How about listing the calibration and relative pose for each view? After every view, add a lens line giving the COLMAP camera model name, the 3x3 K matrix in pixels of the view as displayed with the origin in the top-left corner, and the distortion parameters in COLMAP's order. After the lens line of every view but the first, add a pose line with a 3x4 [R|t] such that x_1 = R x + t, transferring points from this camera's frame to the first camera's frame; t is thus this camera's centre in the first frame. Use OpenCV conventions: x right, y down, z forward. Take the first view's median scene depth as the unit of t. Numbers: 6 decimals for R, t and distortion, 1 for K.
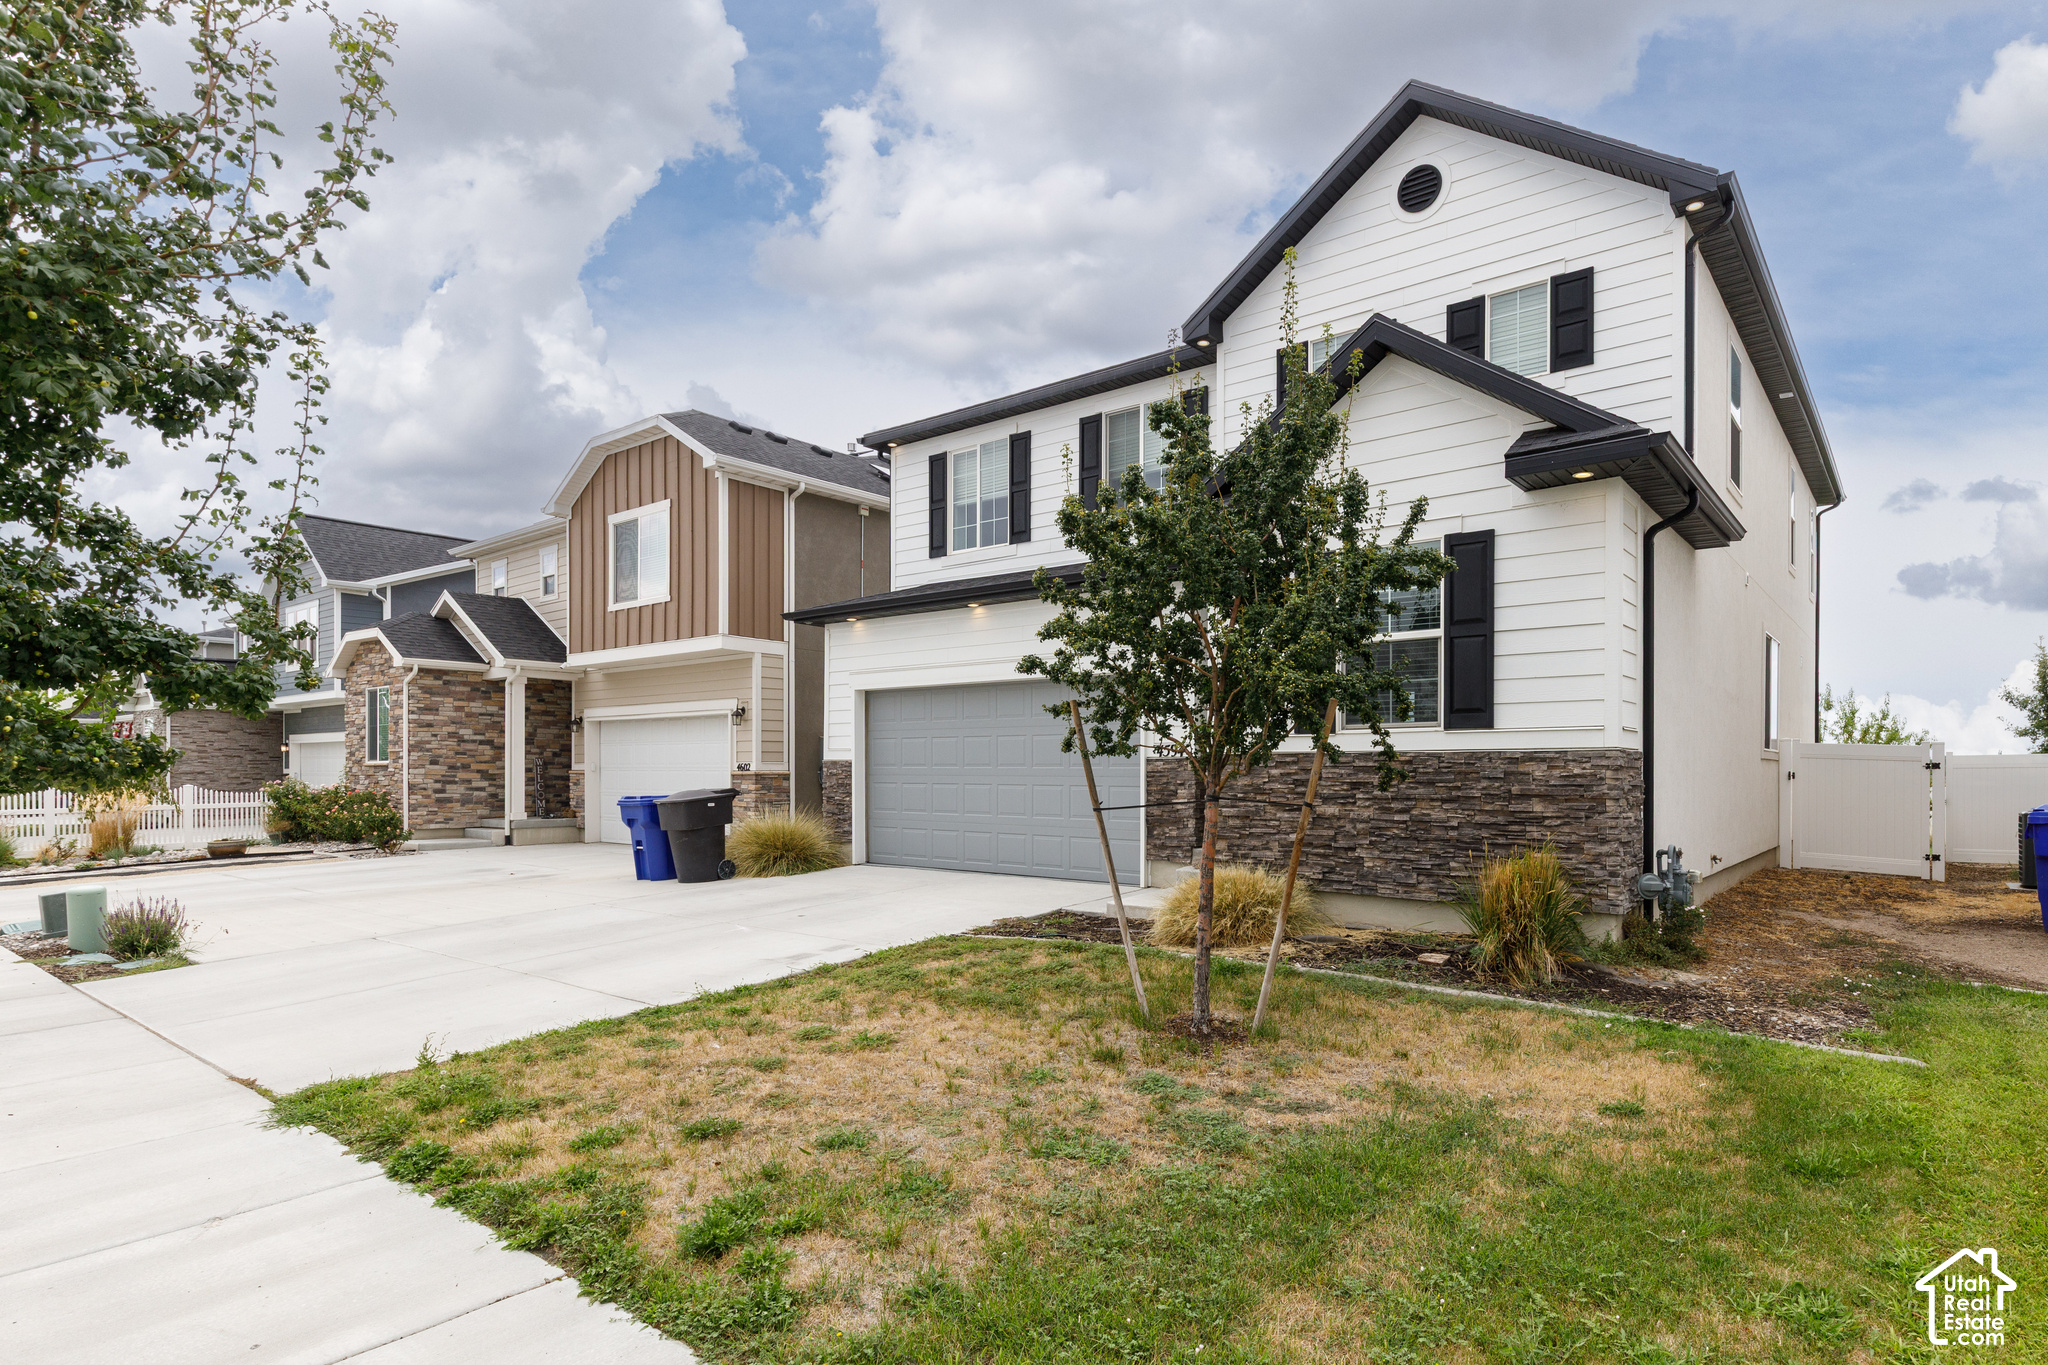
lens RADIAL K [[1083.4, 0, 1079.9], [0, 1083.4, 770.7], [0, 0, 1]] dist [0.012719, 0.000300]
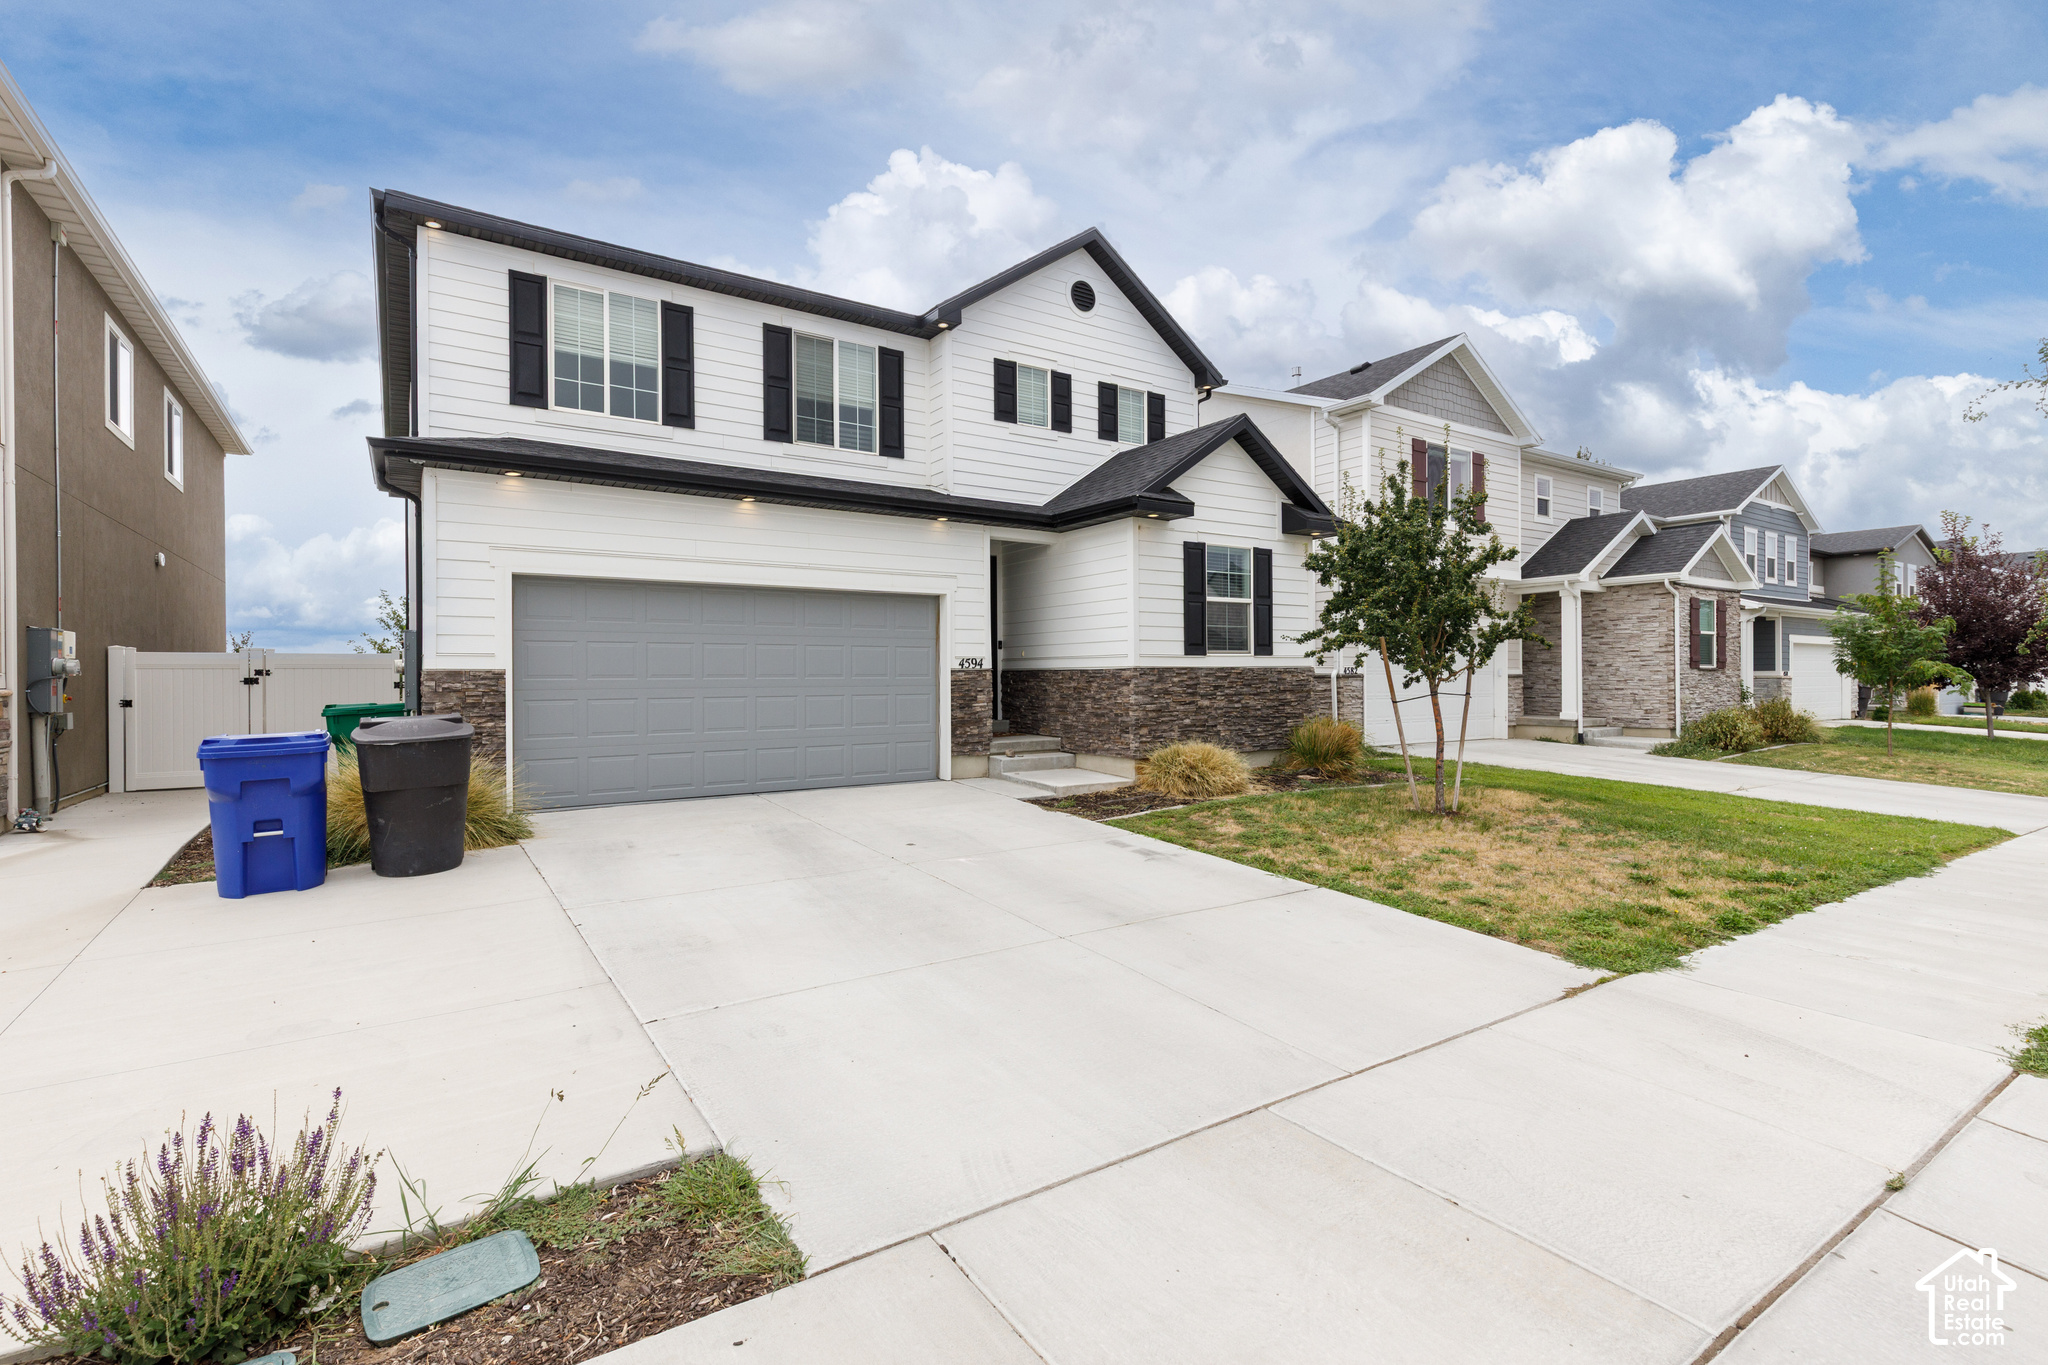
lens RADIAL K [[943.4, 0, 1025.2], [0, 943.4, 674.7], [0, 0, 1]] dist [0.003603, 0.000163]
pose [[0.310596, -0.004622, 0.950531, -0.901978], [0.005179, 0.999982, 0.003170, -0.008814], [-0.950528, 0.003939, 0.310614, 0.620532]]
